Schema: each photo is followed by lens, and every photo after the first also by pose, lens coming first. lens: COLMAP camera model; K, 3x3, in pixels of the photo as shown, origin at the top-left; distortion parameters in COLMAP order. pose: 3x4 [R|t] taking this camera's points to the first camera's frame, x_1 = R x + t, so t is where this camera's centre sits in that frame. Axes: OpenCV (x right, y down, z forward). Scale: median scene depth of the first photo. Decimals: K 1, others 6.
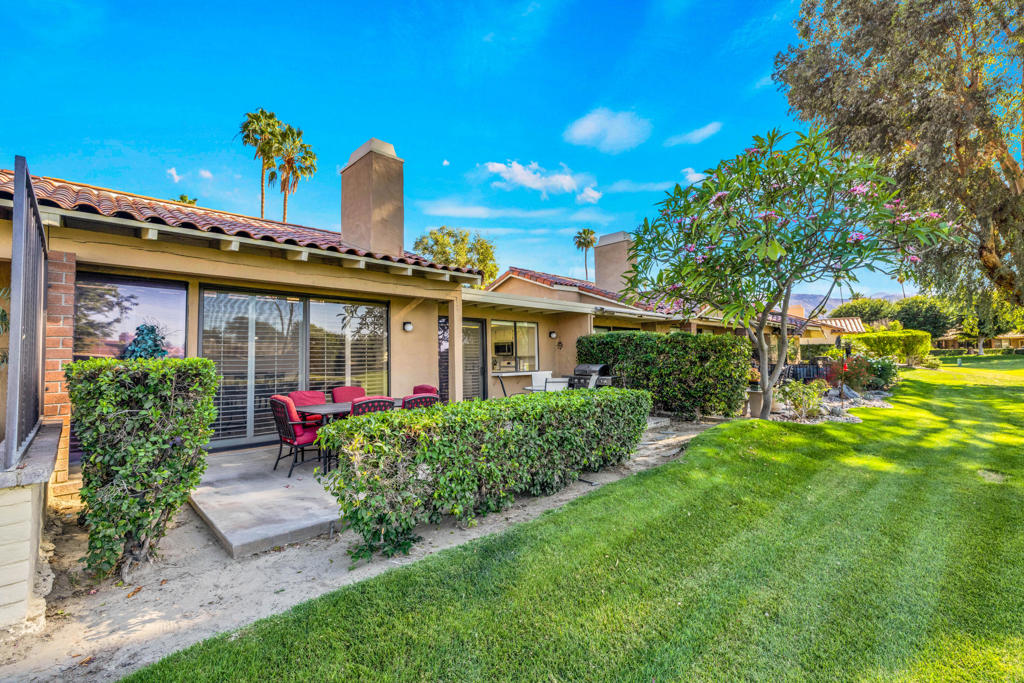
lens RADIAL K [[443.8, 0, 510.7], [0, 443.8, 335.2], [0, 0, 1]] dist [0.002995, 0.000222]
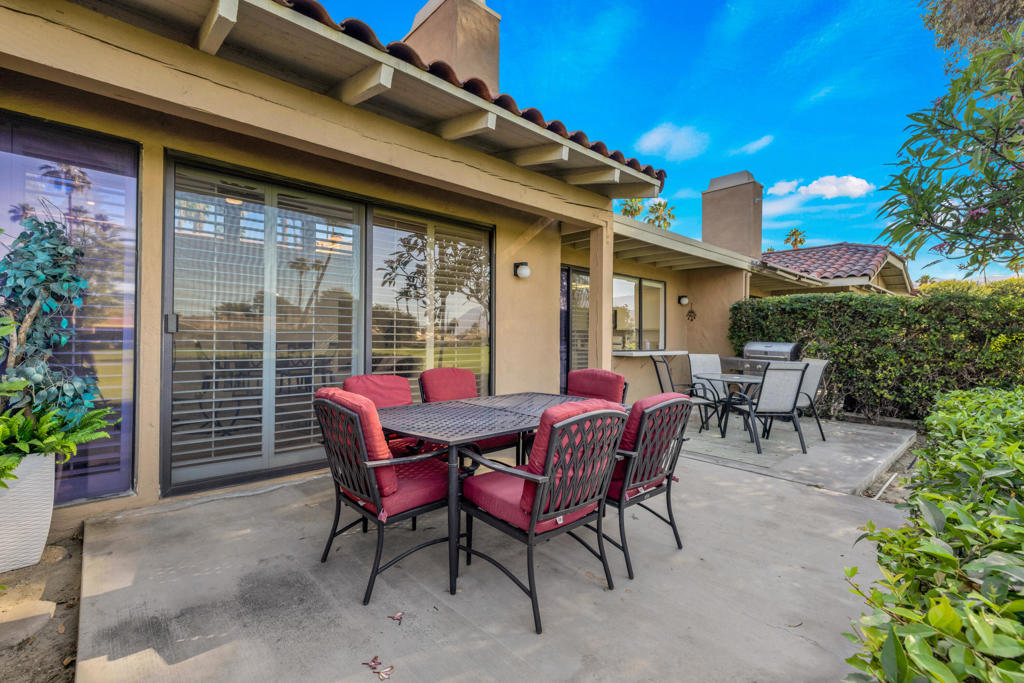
lens RADIAL K [[455.3, 0, 511.5], [0, 455.3, 336.2], [0, 0, 1]] dist [0.000476, 0.000205]
pose [[0.998946, 0.025168, -0.038393, -0.195824], [-0.023261, 0.998511, 0.049345, 0.035279], [0.039578, -0.048400, 0.998044, 0.334243]]
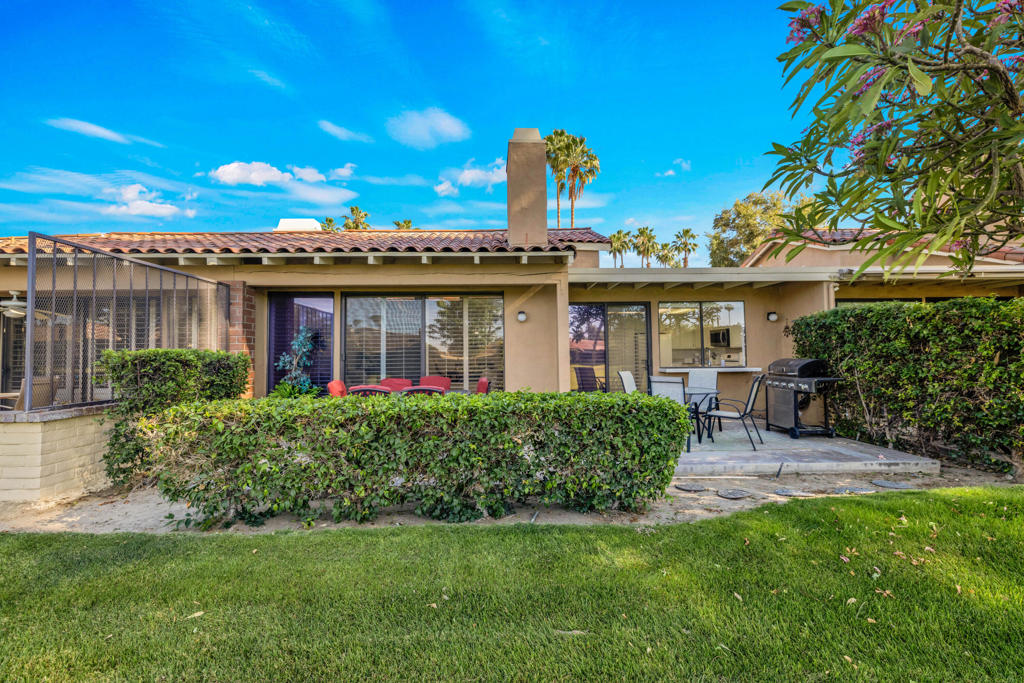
lens RADIAL K [[448.6, 0, 504.3], [0, 448.6, 326.8], [0, 0, 1]] dist [0.003115, 0.000166]
pose [[0.732570, -0.037587, -0.679653, 0.345909], [0.036526, 0.999206, -0.015890, 0.014497], [0.679711, -0.013185, 0.733361, 0.242641]]
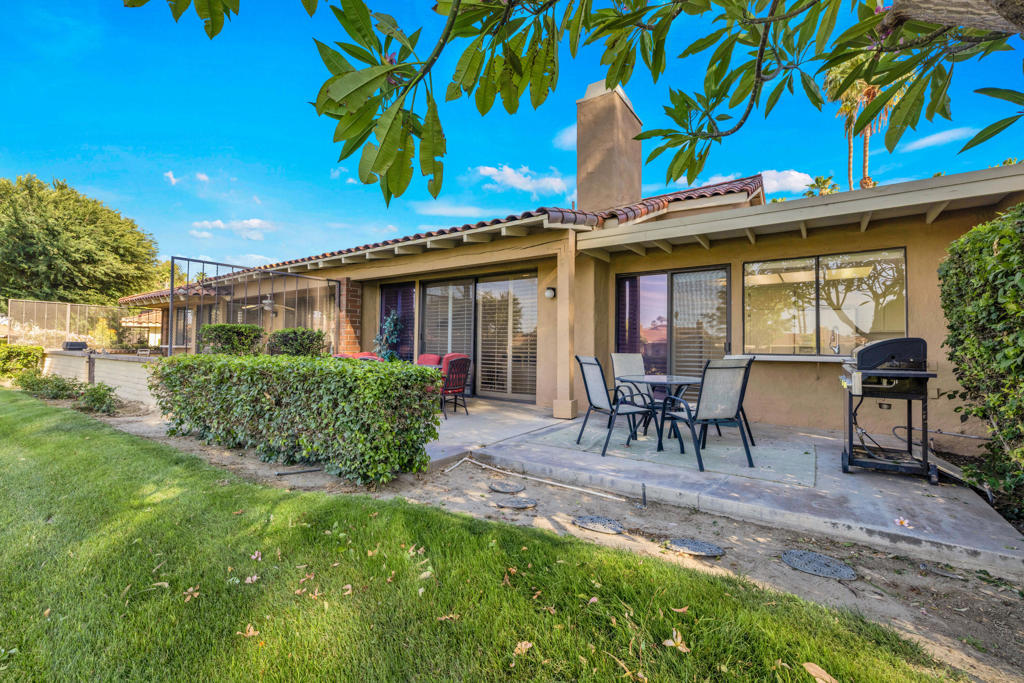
lens RADIAL K [[438.2, 0, 506.7], [0, 438.2, 336.6], [0, 0, 1]] dist [0.001826, 0.000075]
pose [[0.168895, -0.009025, -0.985593, 0.537720], [0.038516, 0.999255, -0.002550, 0.057418], [0.984881, -0.037530, 0.169116, 0.680101]]
